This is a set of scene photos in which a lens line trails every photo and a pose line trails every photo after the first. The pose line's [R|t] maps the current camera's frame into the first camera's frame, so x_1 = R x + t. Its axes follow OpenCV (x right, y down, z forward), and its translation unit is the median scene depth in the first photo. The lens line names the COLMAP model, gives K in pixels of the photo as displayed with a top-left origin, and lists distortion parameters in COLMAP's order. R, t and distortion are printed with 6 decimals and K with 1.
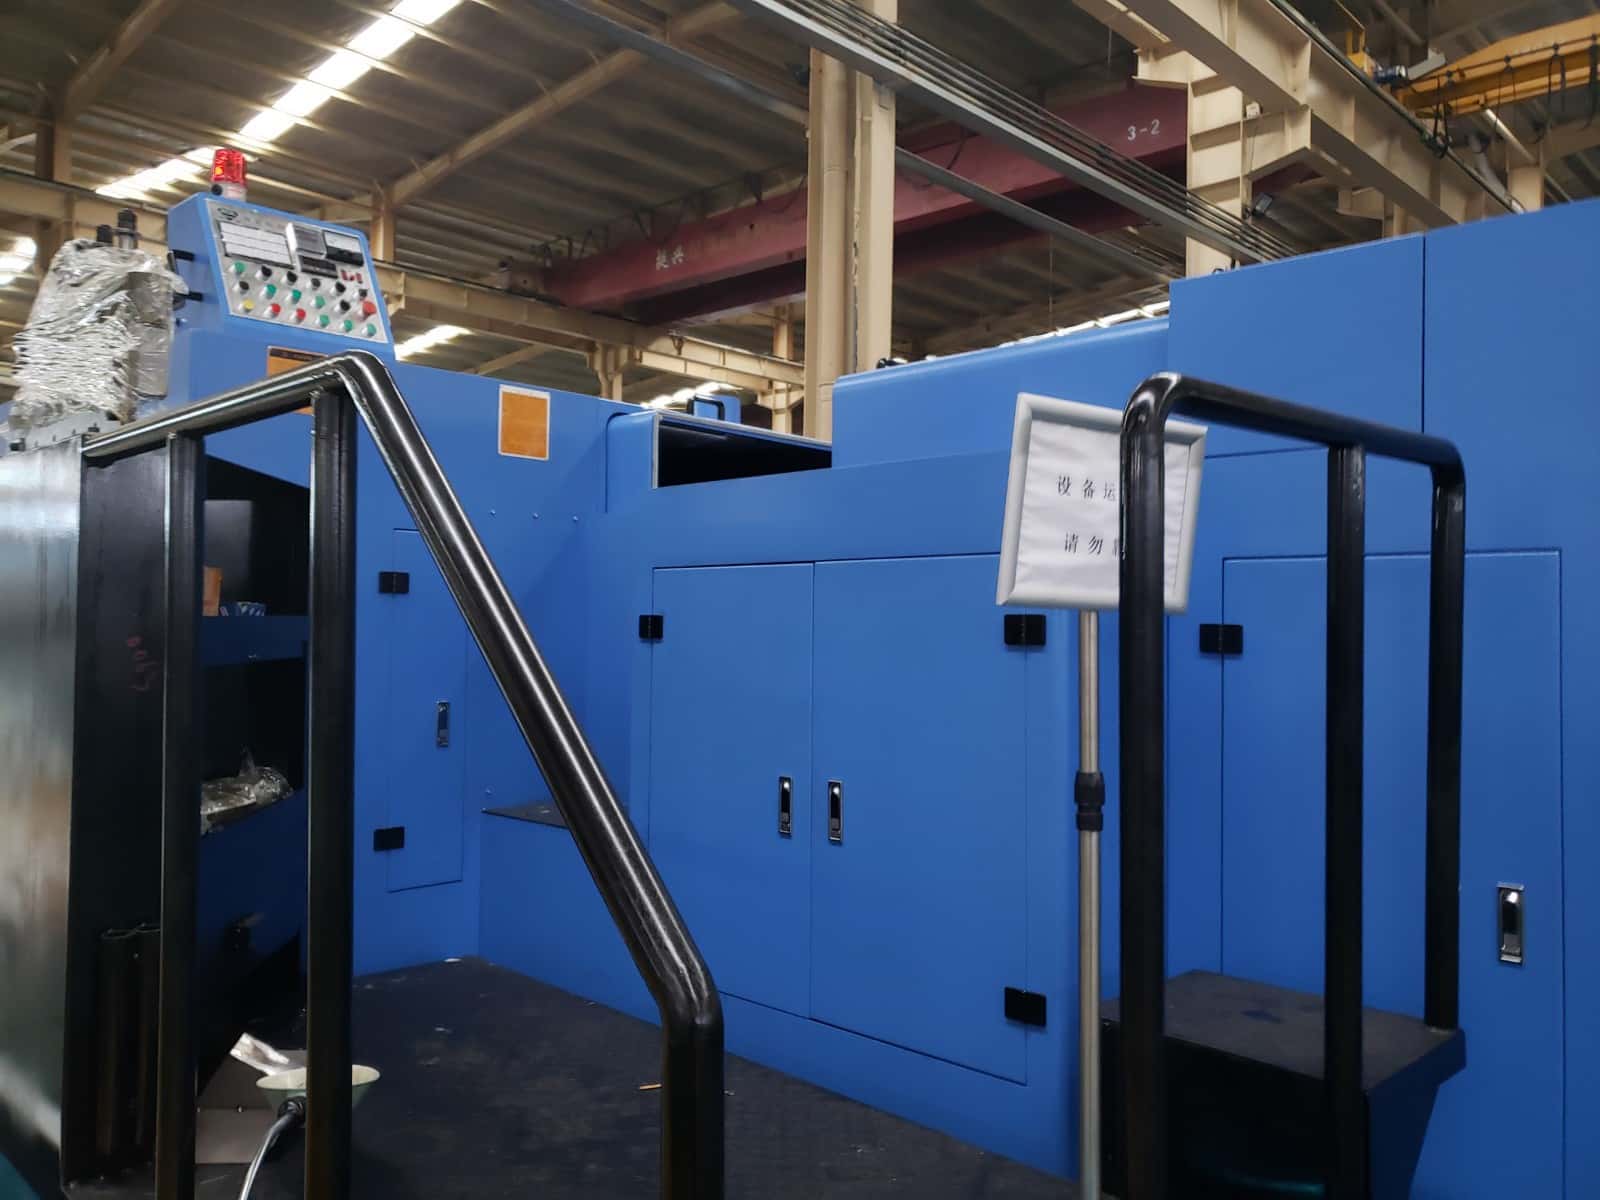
lens RADIAL K [[1239.9, 0, 800.0], [0, 1239.9, 600.0], [0, 0, 1]] dist [0.015546, 0.006700]
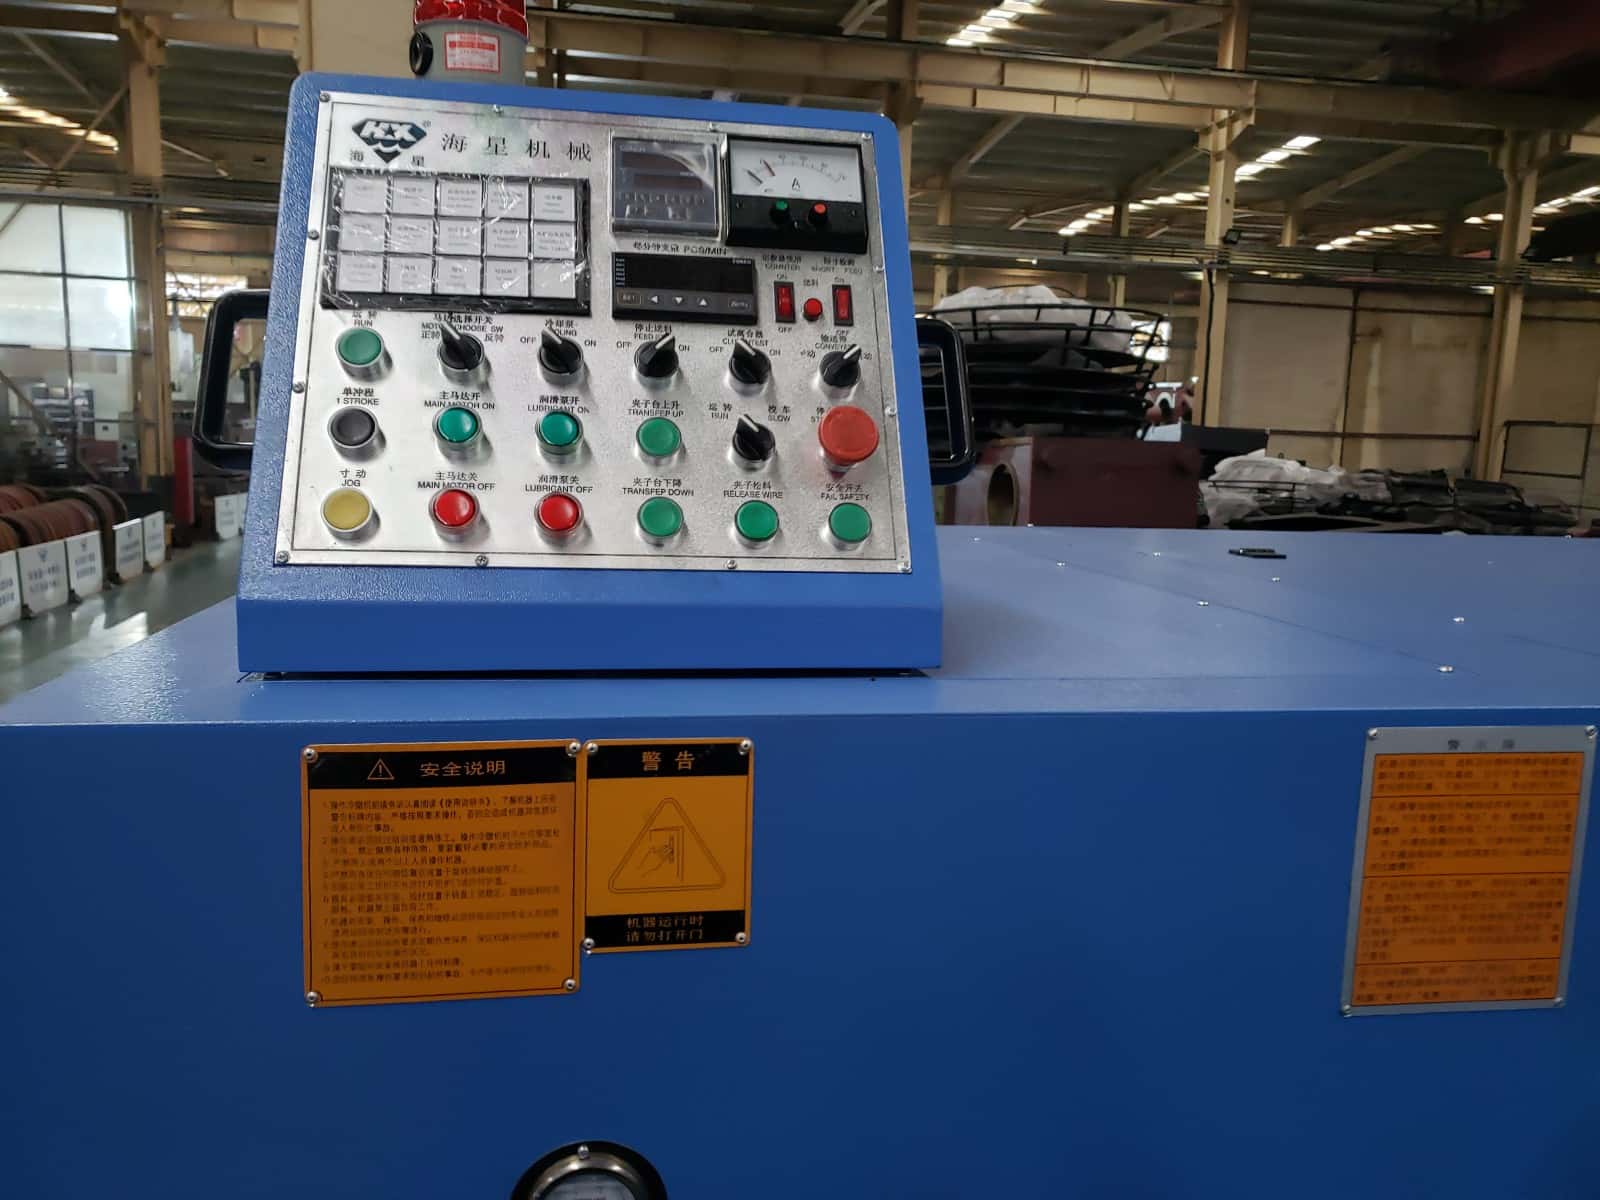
lens RADIAL K [[1239.9, 0, 800.0], [0, 1239.9, 600.0], [0, 0, 1]] dist [0.015546, 0.006700]
pose [[0.797185, 0.098062, -0.595718, -0.027380], [-0.013432, 0.989357, 0.144885, -0.032642], [0.603585, -0.107498, 0.790018, 0.108211]]
